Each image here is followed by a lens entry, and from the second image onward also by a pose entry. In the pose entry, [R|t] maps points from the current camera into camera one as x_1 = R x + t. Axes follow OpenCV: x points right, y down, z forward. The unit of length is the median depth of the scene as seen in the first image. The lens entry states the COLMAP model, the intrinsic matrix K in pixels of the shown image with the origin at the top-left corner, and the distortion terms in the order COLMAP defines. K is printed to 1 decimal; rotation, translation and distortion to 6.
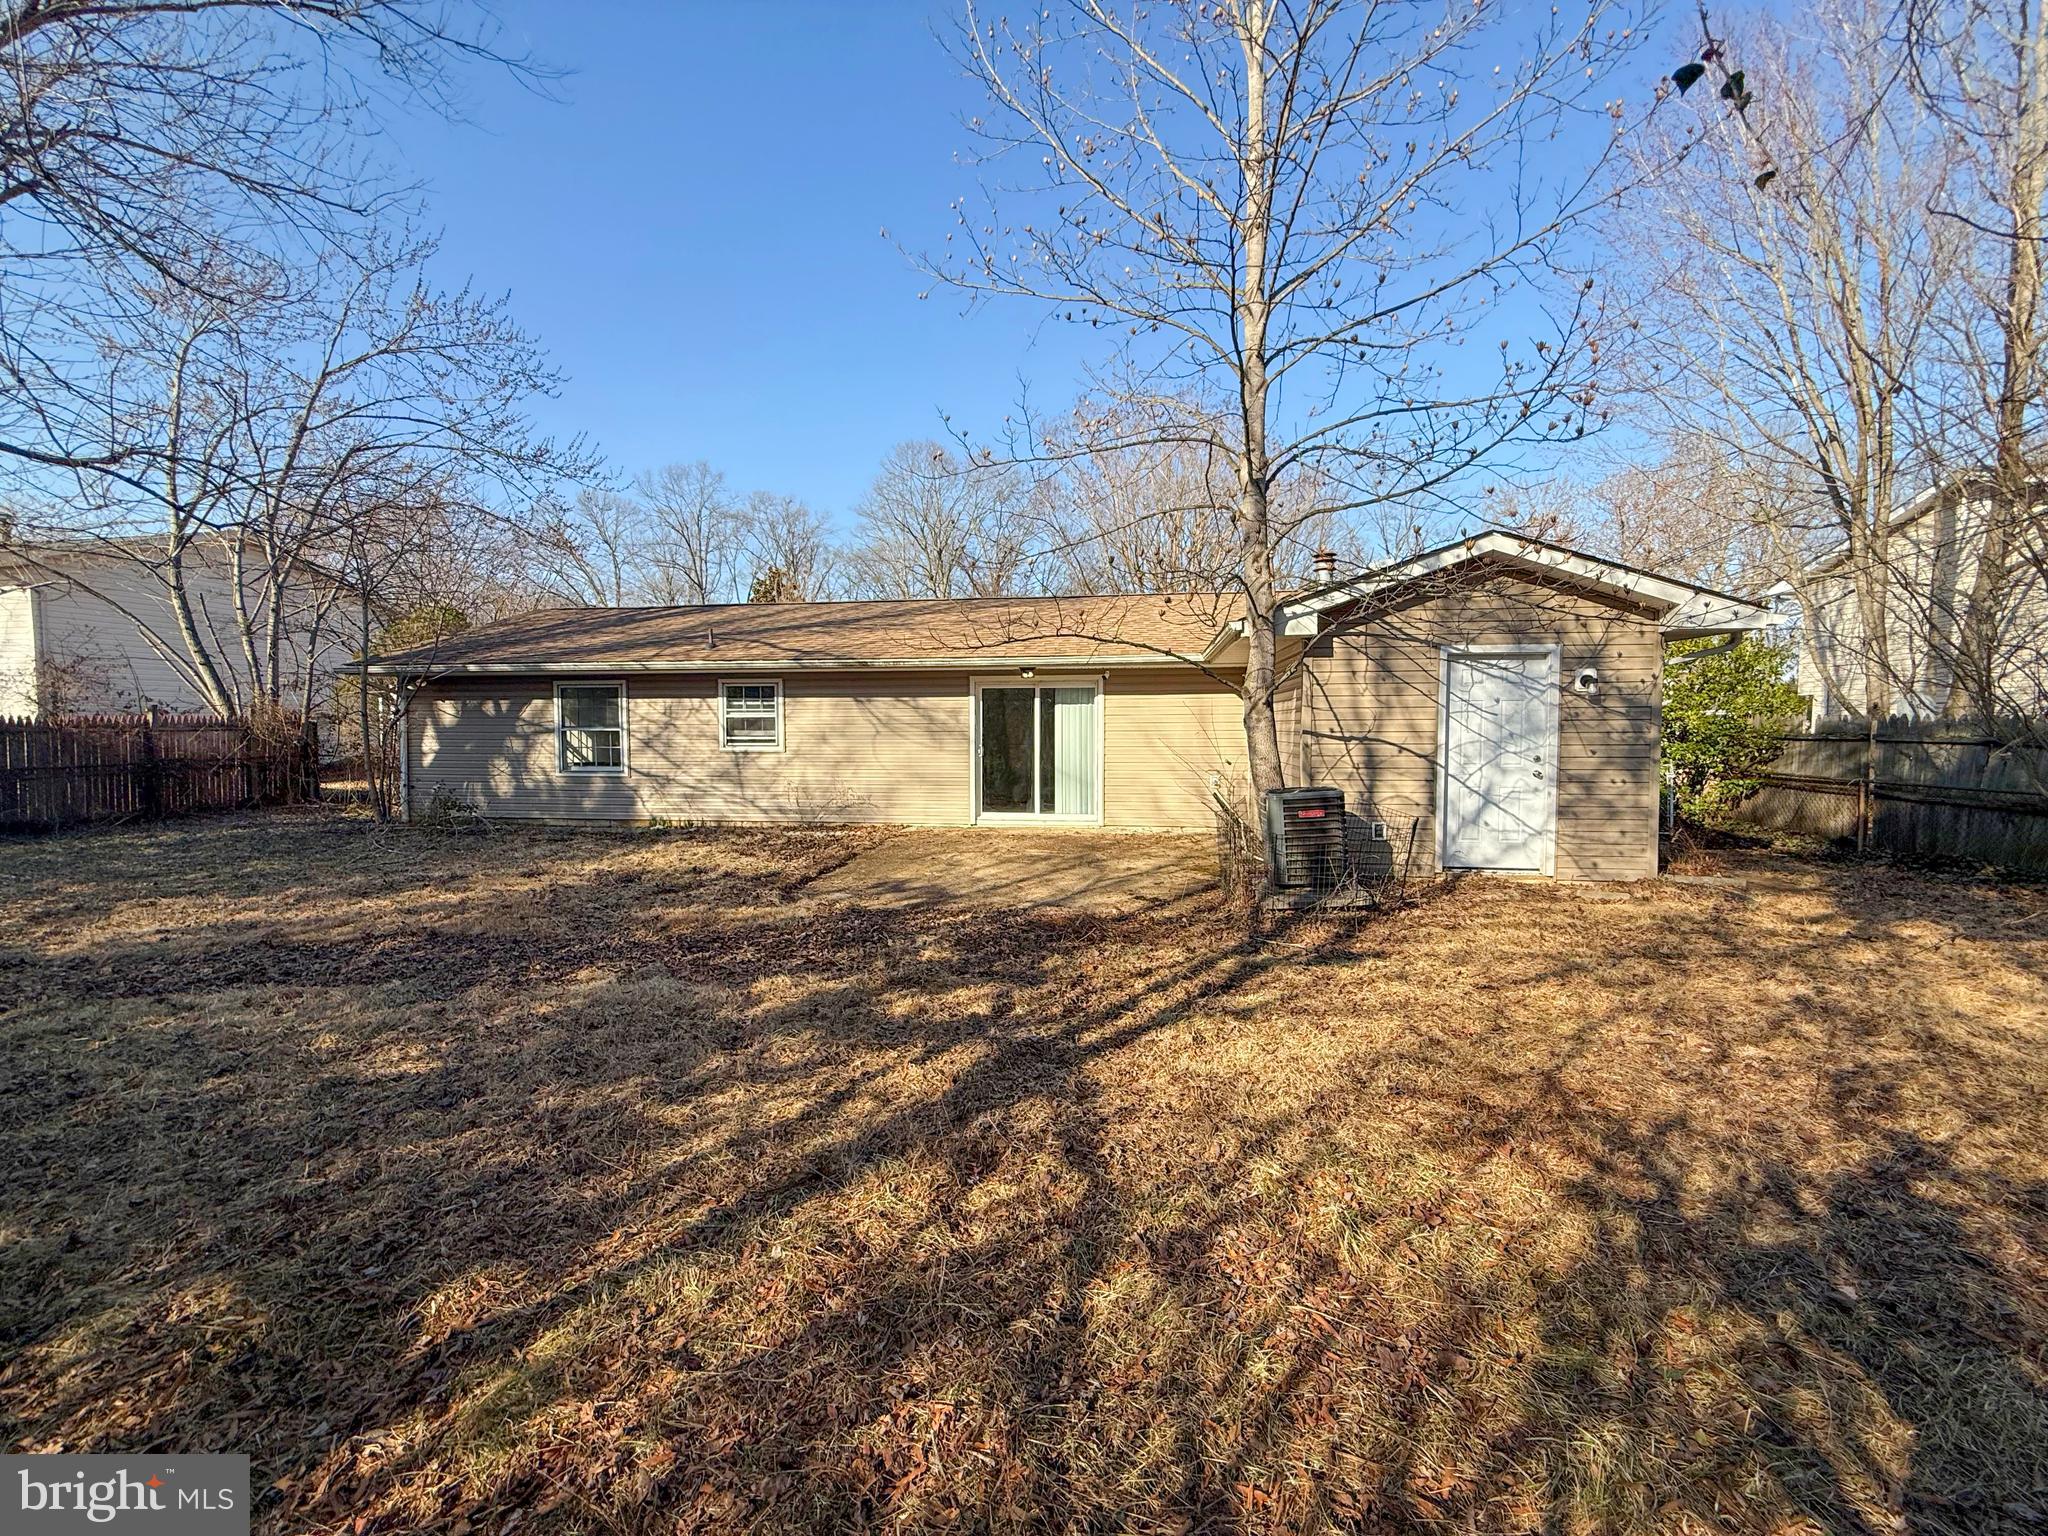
lens RADIAL K [[820.5, 0, 1026.2], [0, 820.5, 769.1], [0, 0, 1]] dist [-0.001526, 0.000626]
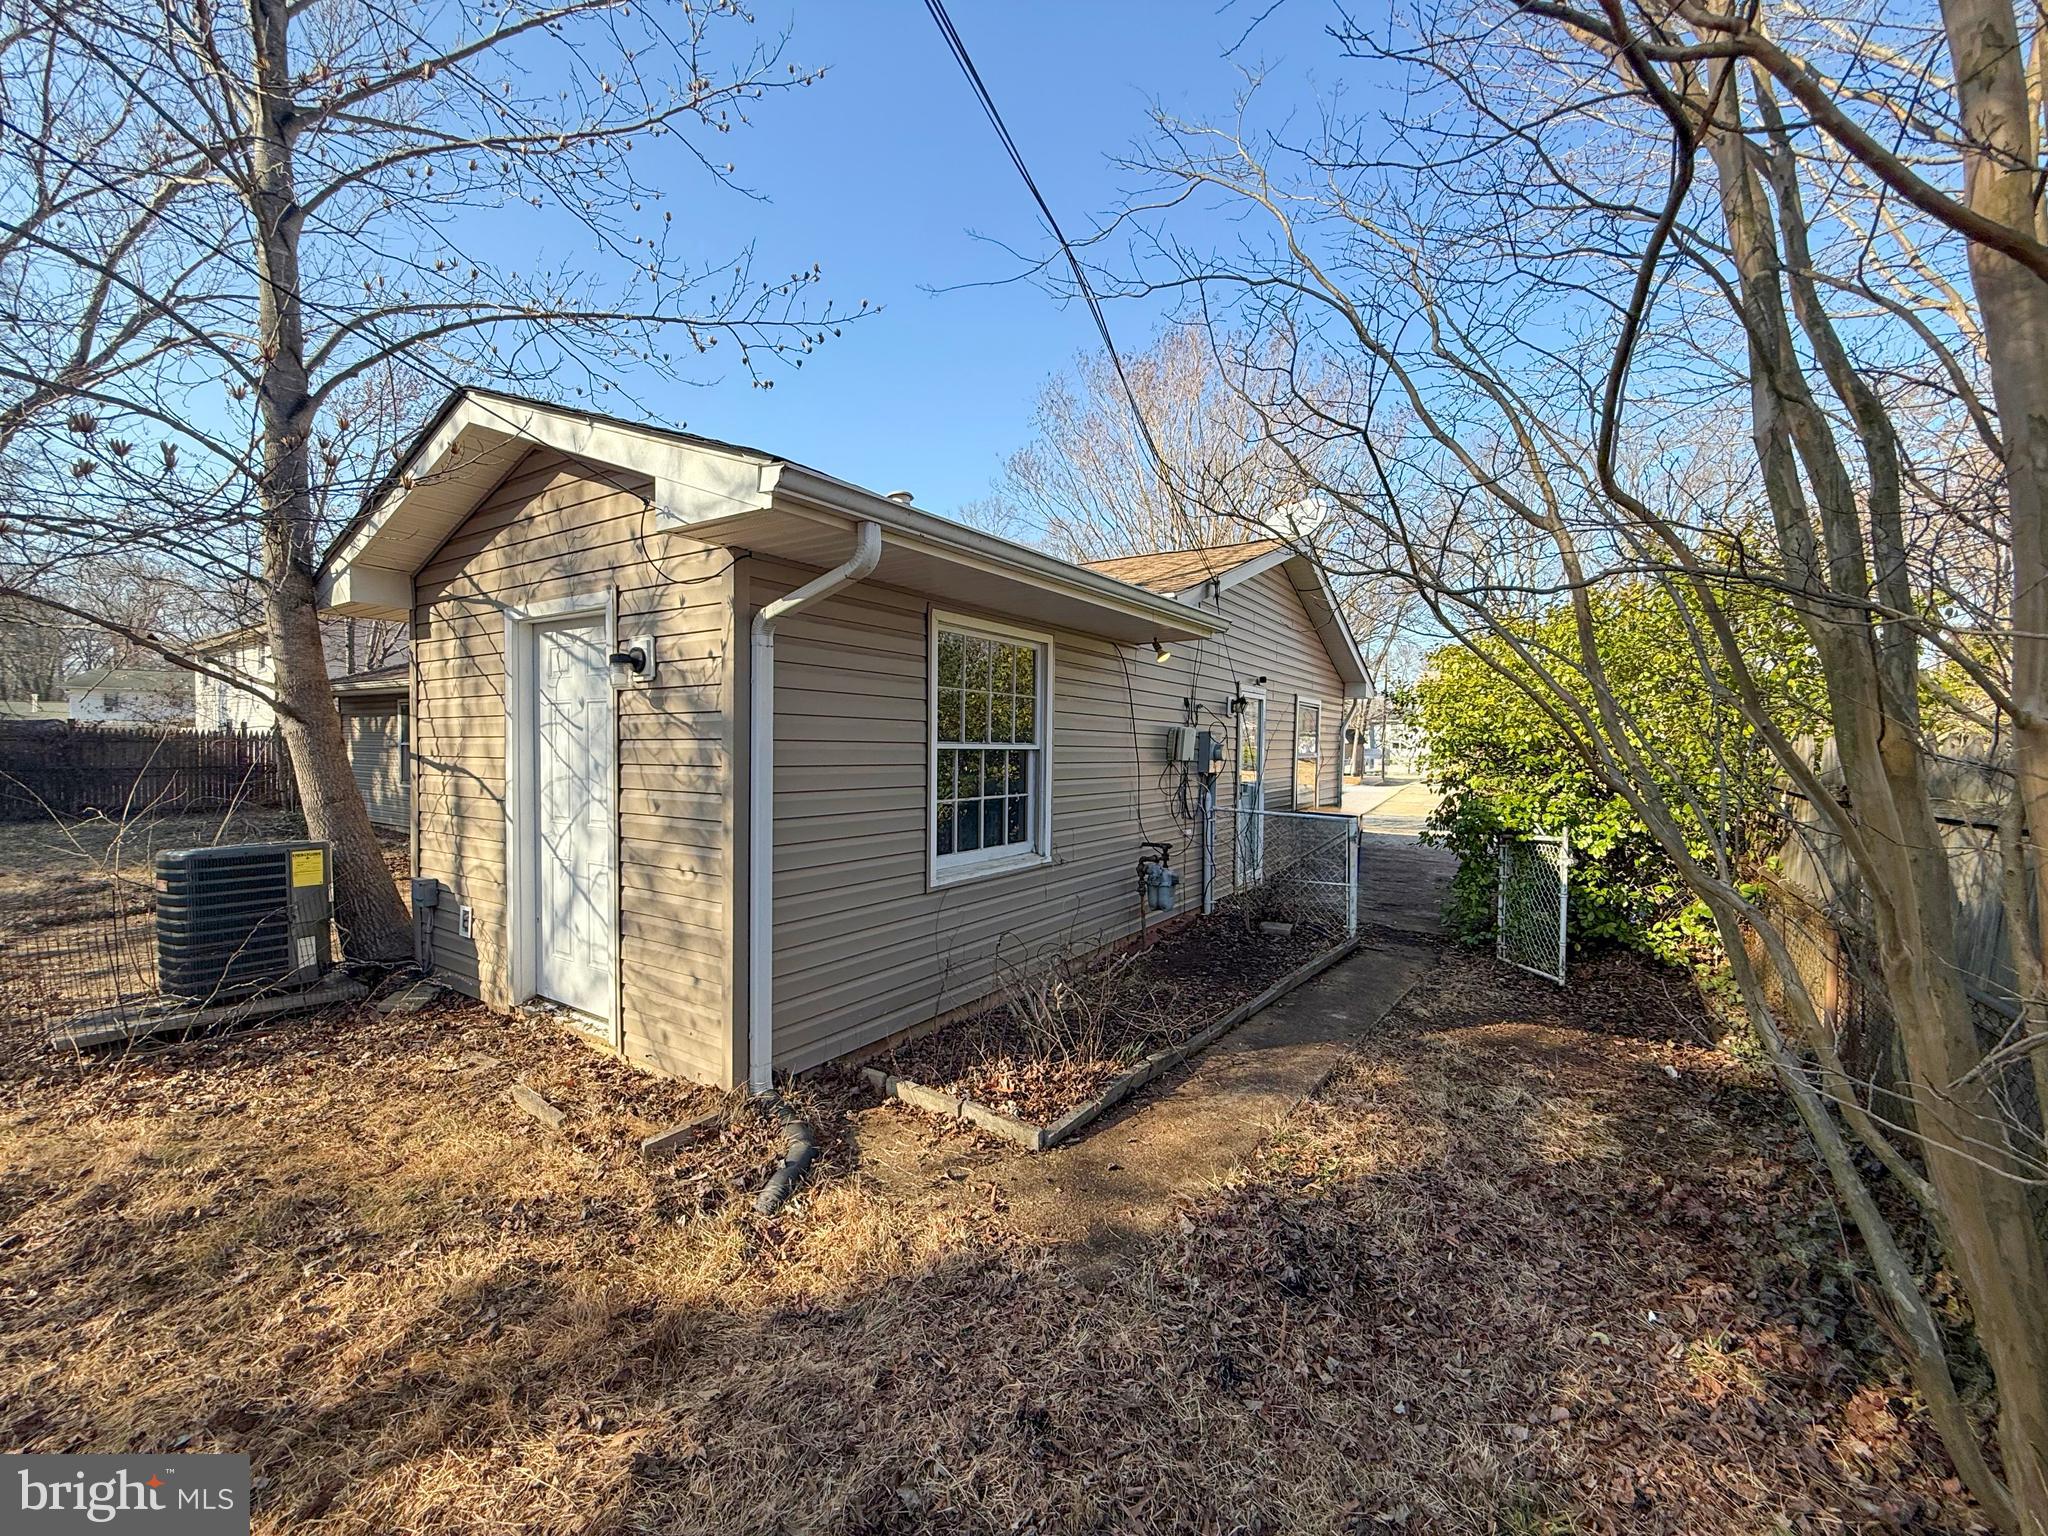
lens RADIAL K [[820.5, 0, 1021.6], [0, 820.5, 763.0], [0, 0, 1]] dist [-0.001526, 0.000626]
pose [[0.908051, 0.018317, -0.418460, 1.089330], [-0.031229, 0.999223, -0.024026, -0.040914], [0.417695, 0.034885, 0.907918, 0.644923]]
